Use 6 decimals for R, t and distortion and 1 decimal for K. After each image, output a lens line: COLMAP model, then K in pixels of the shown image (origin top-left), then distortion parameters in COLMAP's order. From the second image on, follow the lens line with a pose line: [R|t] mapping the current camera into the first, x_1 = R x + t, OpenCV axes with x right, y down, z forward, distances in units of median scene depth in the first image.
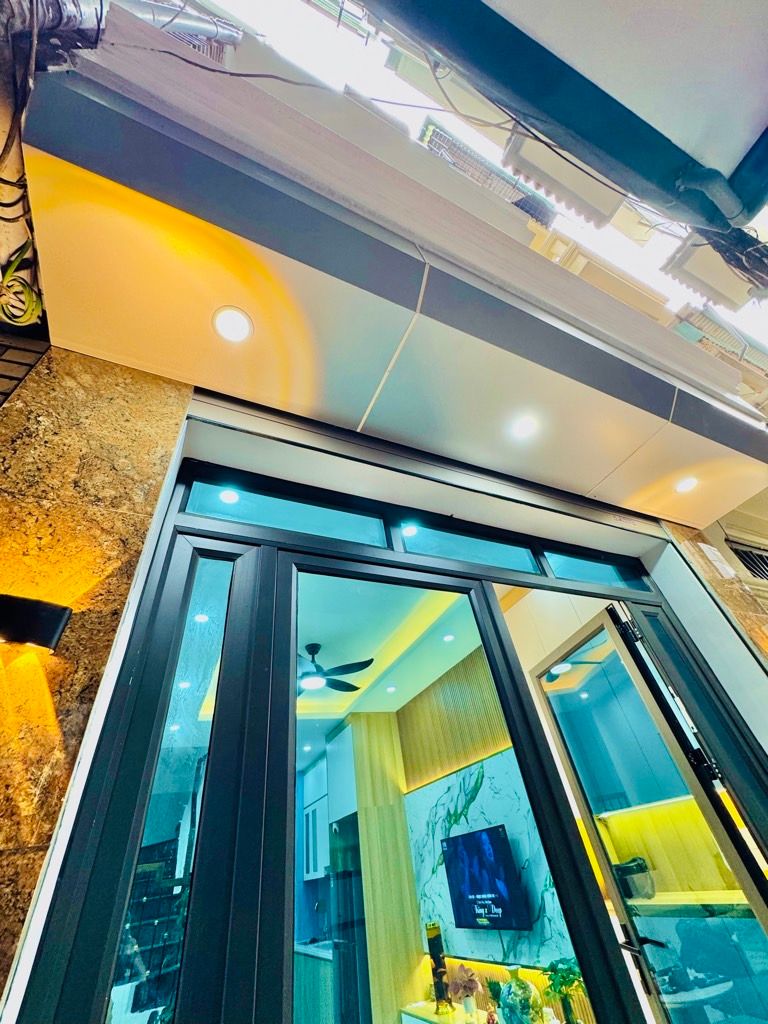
lens RADIAL K [[405.8, 0, 382.9], [0, 405.8, 513.4], [0, 0, 1]] dist [-0.003372, 0.000257]
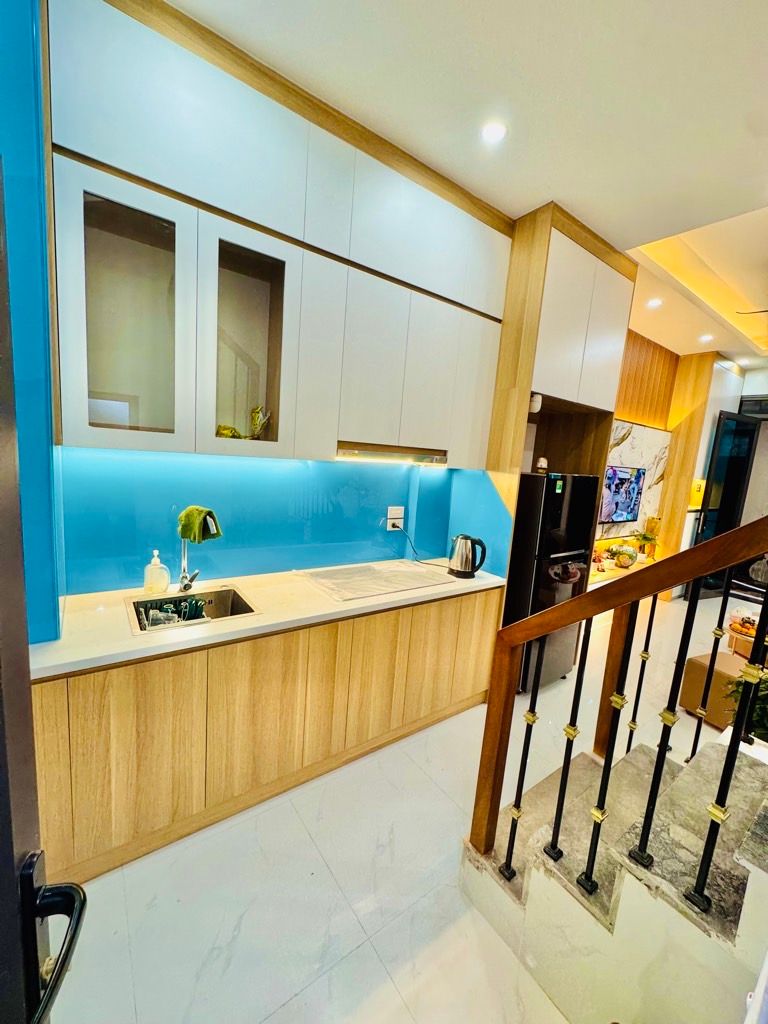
lens RADIAL K [[405.8, 0, 384.2], [0, 405.8, 511.2], [0, 0, 1]] dist [-0.003372, 0.000257]
pose [[-0.214817, -0.014857, 0.976541, -0.765680], [-0.678290, 0.721675, -0.138229, 1.444436], [-0.702692, -0.692072, -0.165105, 1.514529]]
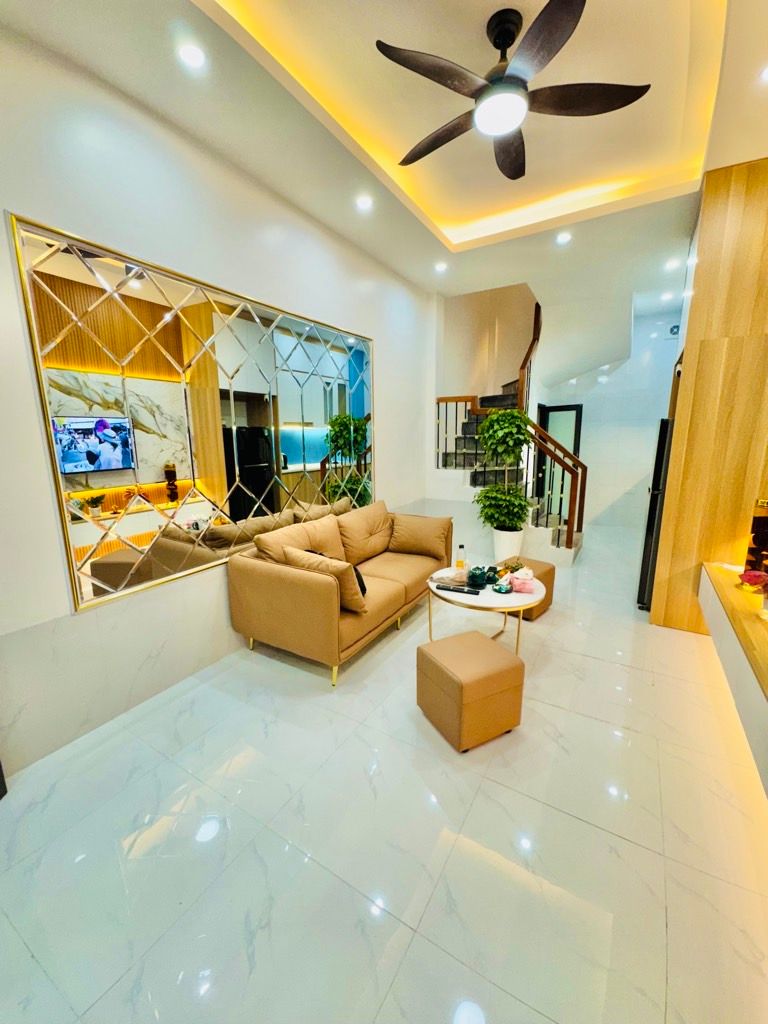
lens RADIAL K [[405.8, 0, 387.5], [0, 405.8, 510.1], [0, 0, 1]] dist [-0.003372, 0.000257]
pose [[0.567711, 0.278472, -0.774699, 0.269781], [0.493745, 0.637826, 0.591096, 0.374228], [0.658727, -0.718075, 0.224606, 0.468908]]
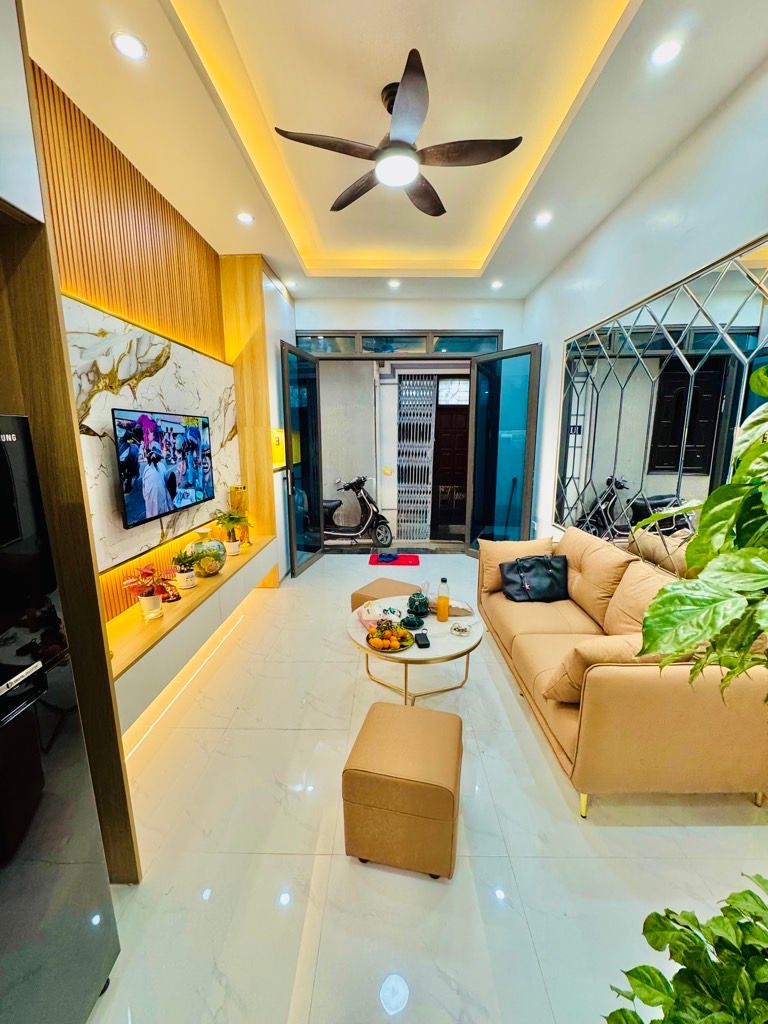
lens RADIAL K [[405.8, 0, 381.3], [0, 405.8, 511.7], [0, 0, 1]] dist [-0.003372, 0.000257]
pose [[-0.894200, 0.065210, 0.442893, -0.382330], [-0.181557, 0.851492, -0.491933, 1.135183], [-0.409199, -0.520297, -0.749565, 1.206835]]
